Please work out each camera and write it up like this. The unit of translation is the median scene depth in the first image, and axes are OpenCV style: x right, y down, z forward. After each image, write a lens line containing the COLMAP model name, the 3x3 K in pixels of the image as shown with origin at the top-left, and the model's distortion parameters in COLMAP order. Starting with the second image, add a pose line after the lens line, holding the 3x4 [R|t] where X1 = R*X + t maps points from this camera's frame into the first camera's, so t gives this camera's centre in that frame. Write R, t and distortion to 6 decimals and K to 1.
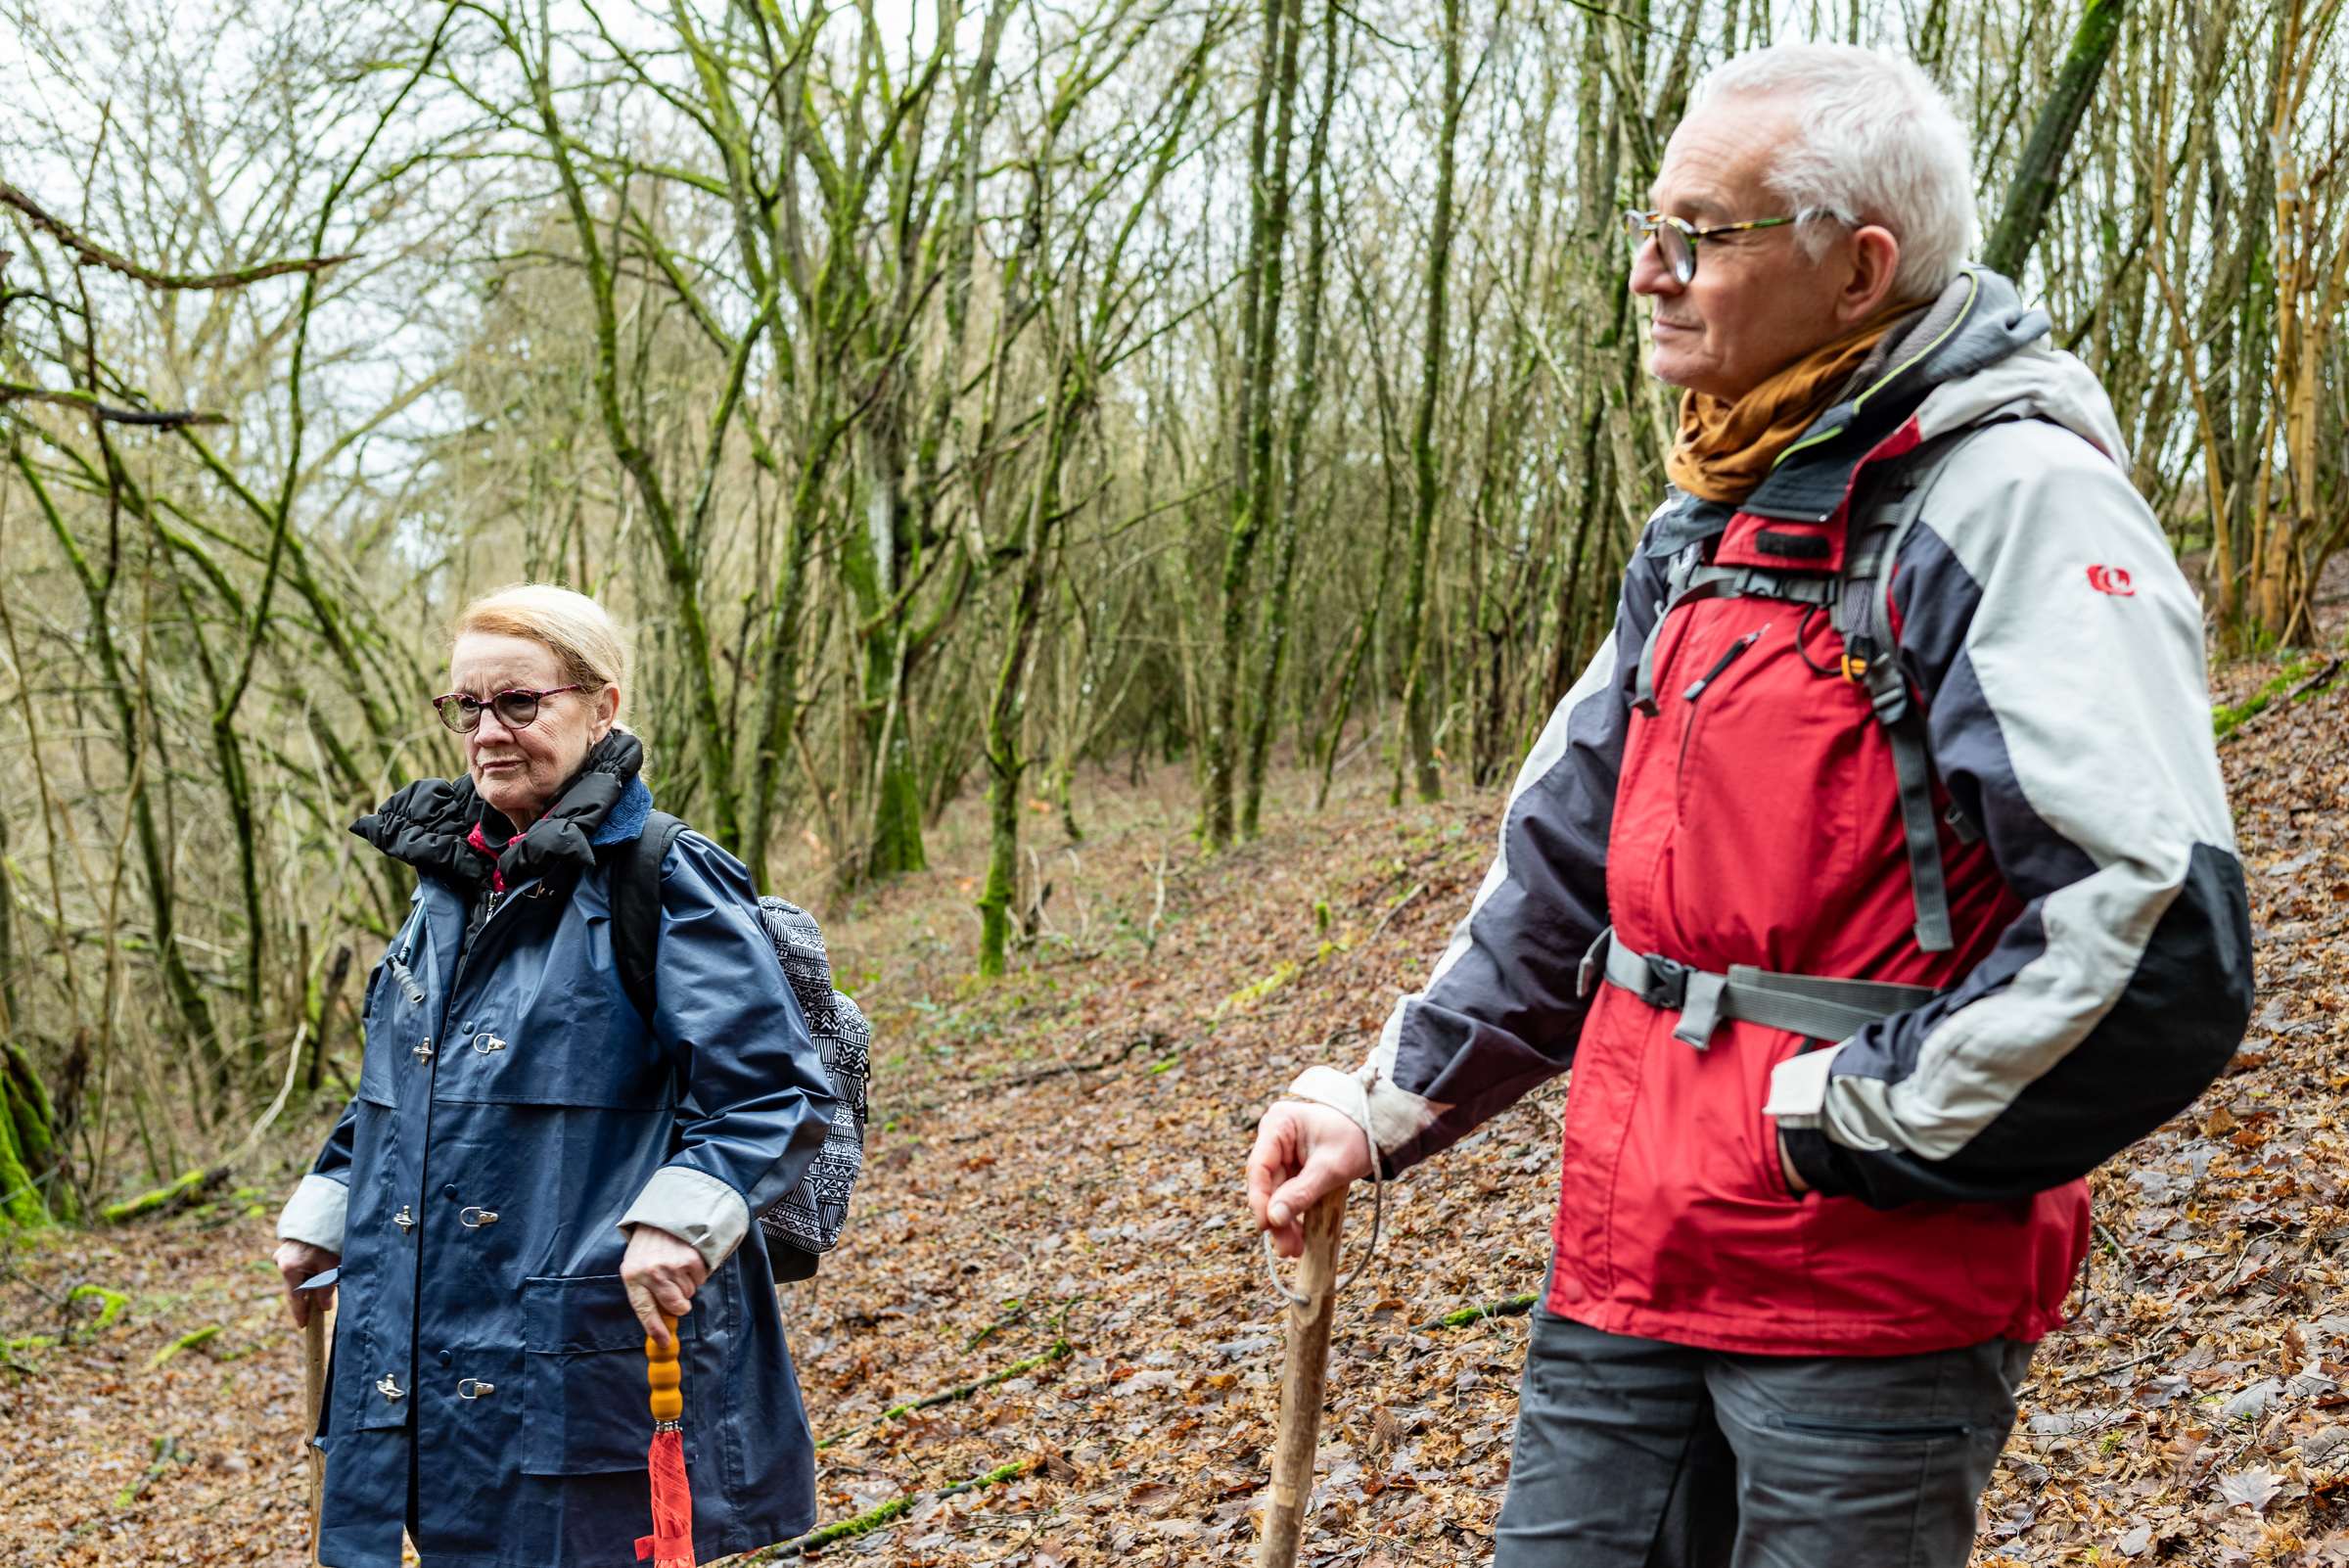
lens RADIAL K [[2687.0, 0, 1160.9], [0, 2687.0, 743.9], [0, 0, 1]] dist [0.003436, 0.000000]
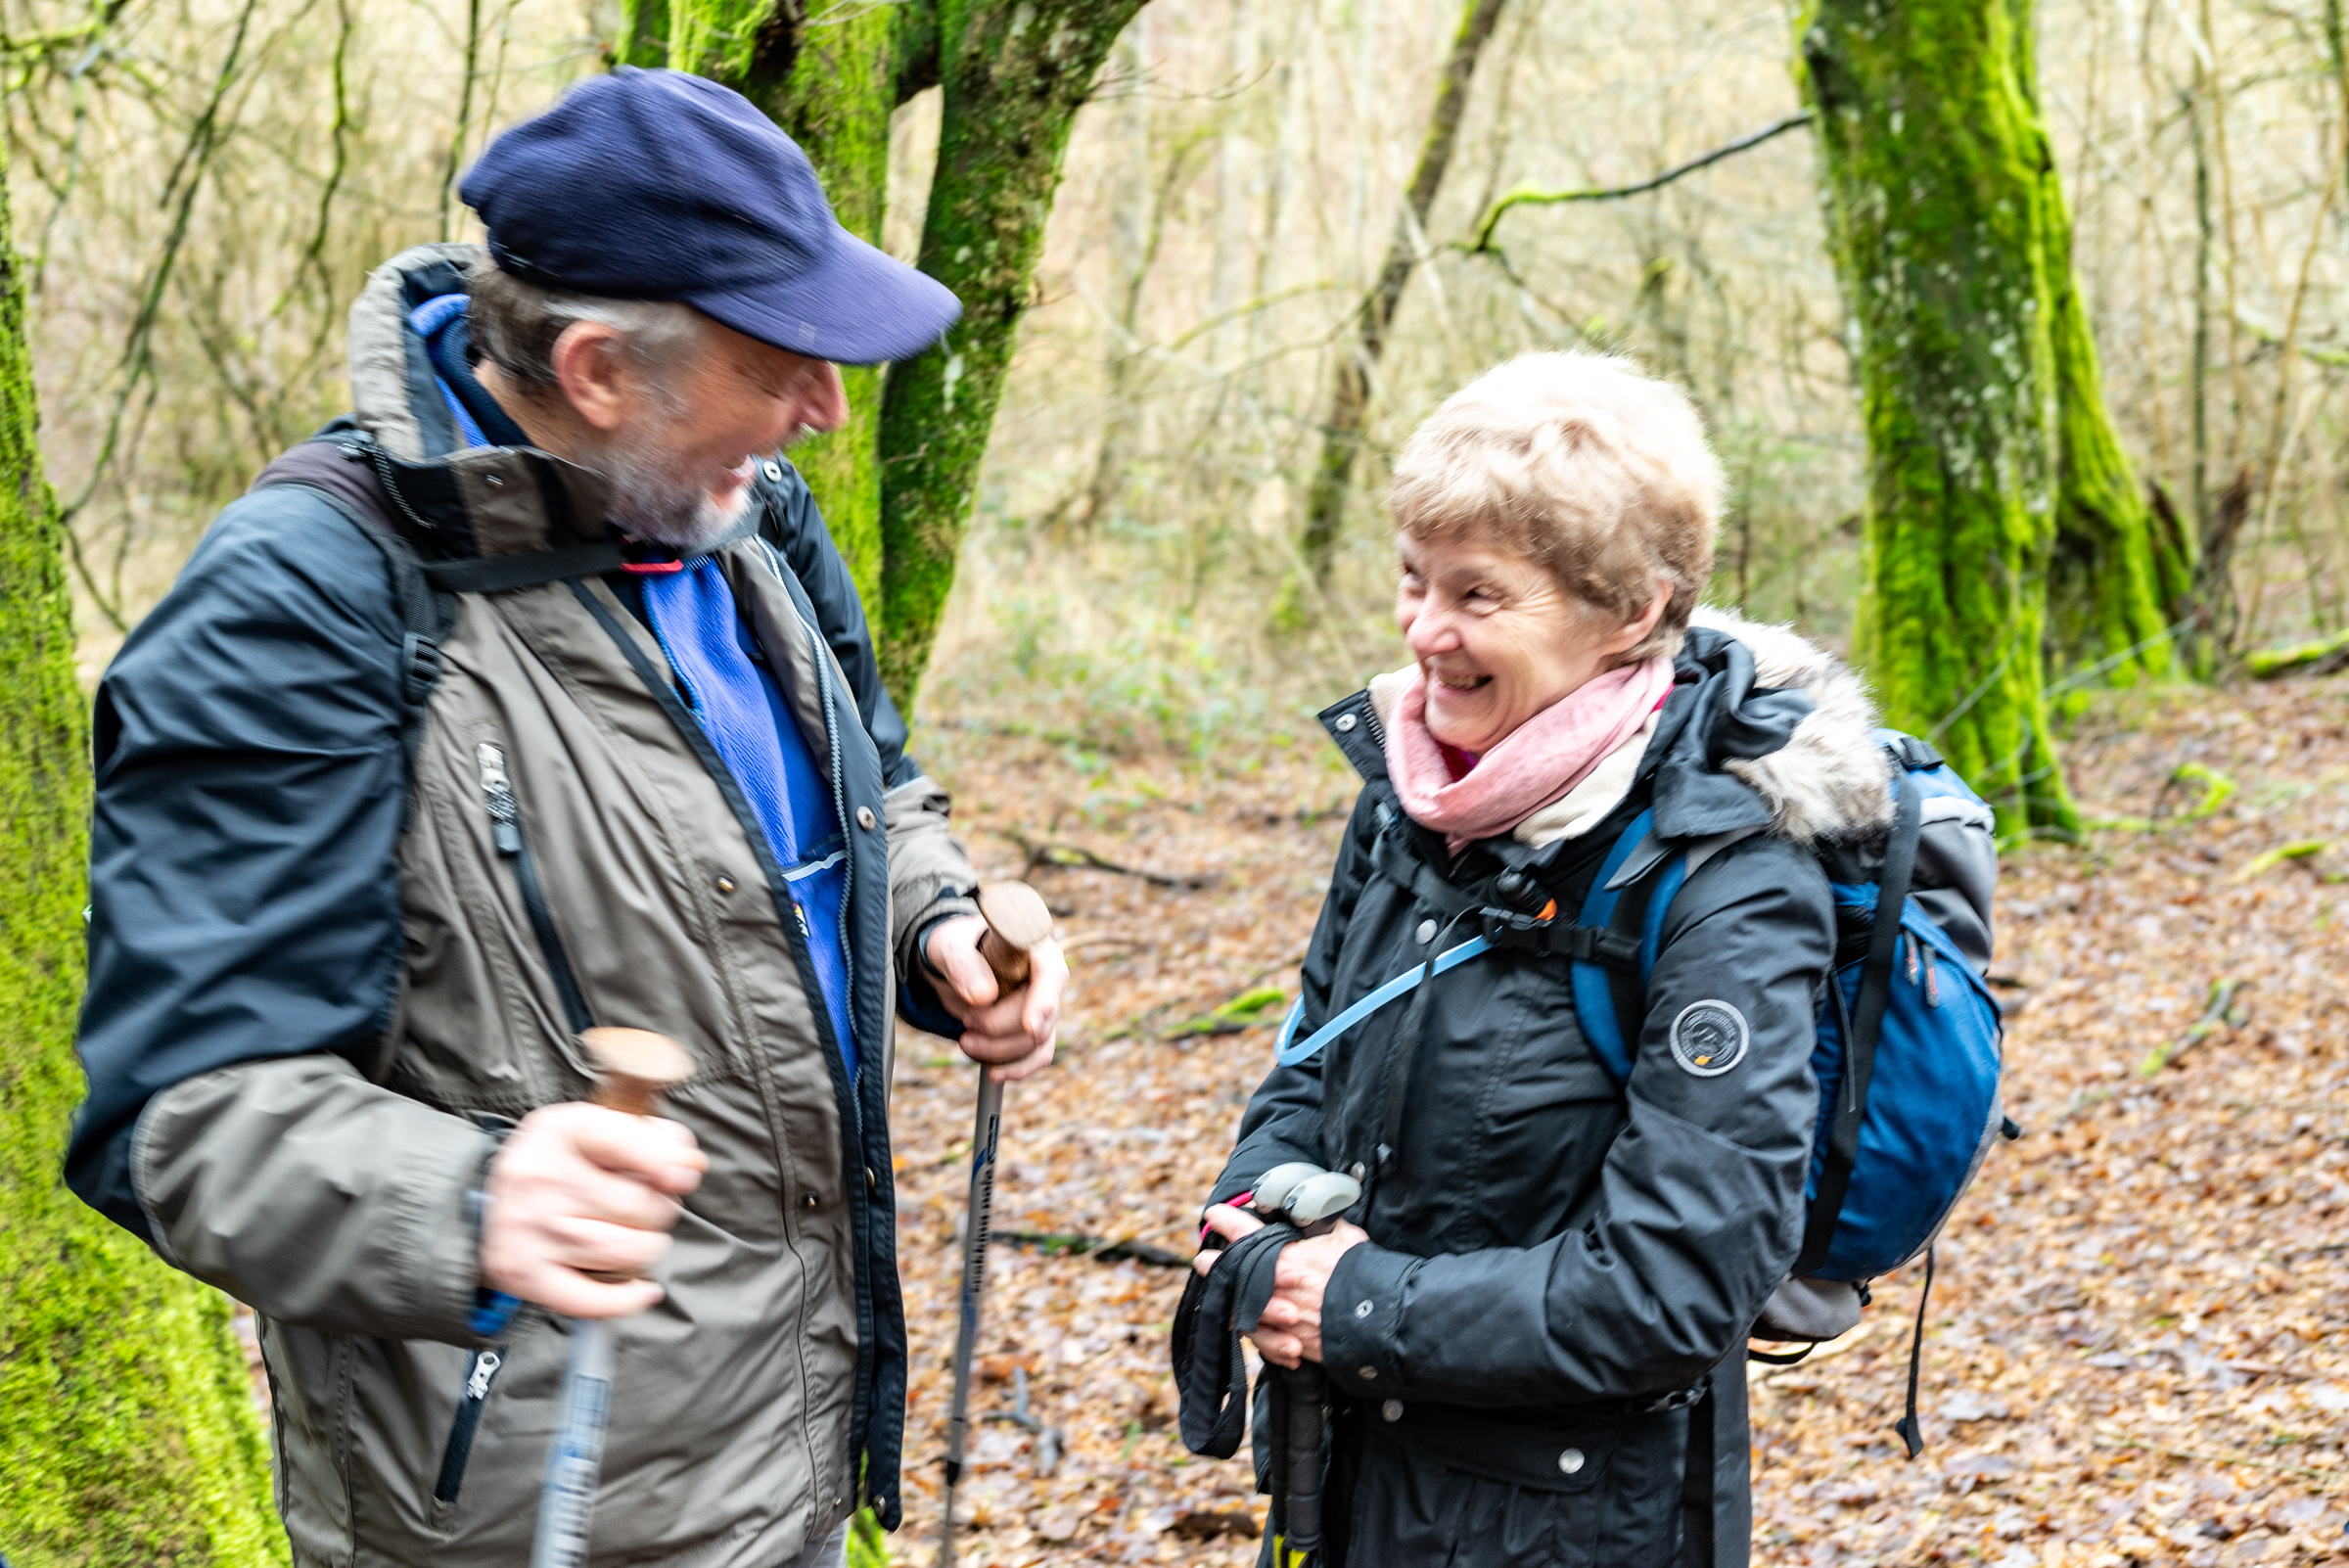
lens RADIAL K [[2687.0, 0, 1182.0], [0, 2687.0, 765.3], [0, 0, 1]] dist [0.003436, 0.000000]
pose [[0.709358, 0.155032, -0.687587, -0.006974], [0.011456, 0.972846, 0.231168, -0.007612], [0.704755, -0.171857, 0.688320, 0.064416]]
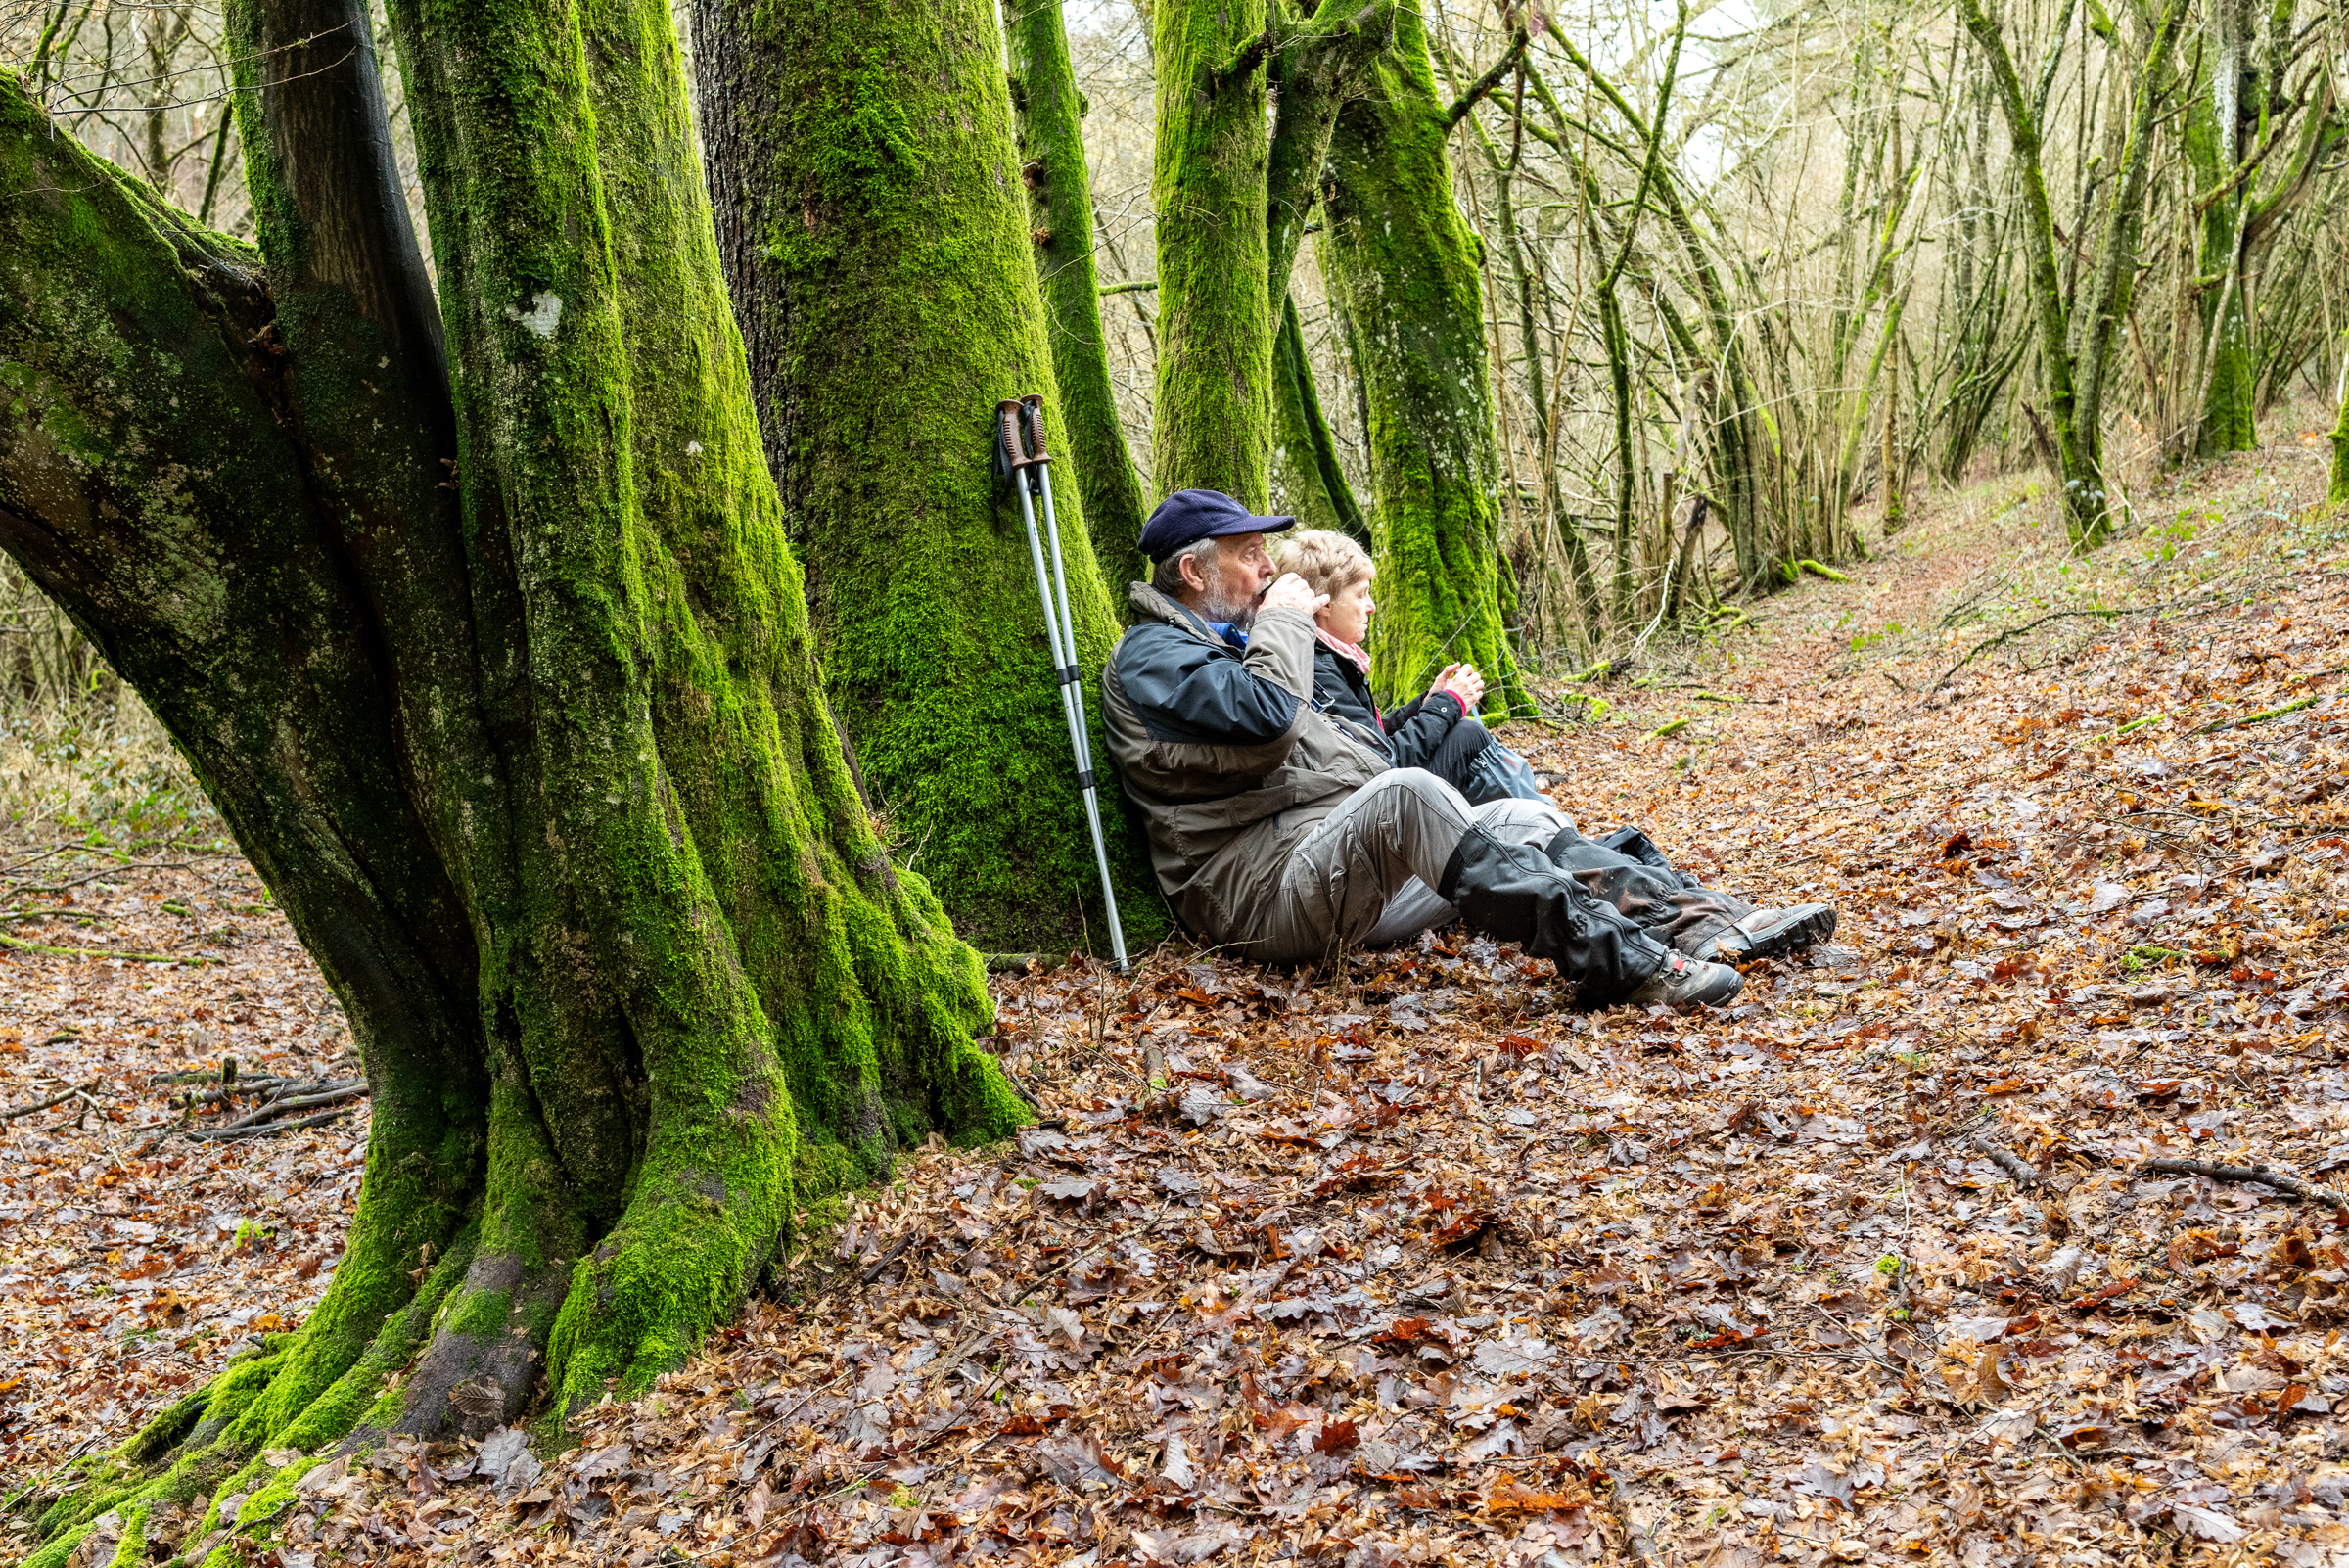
lens RADIAL K [[2809.0, 0, 1178.2], [0, 2809.0, 768.3], [0, 0, 1]] dist [0.008103, 0.000000]
pose [[0.902890, 0.060146, -0.425644, 0.001739], [0.000819, 0.989921, 0.141619, 0.023532], [0.429871, -0.128215, 0.893740, -0.148958]]
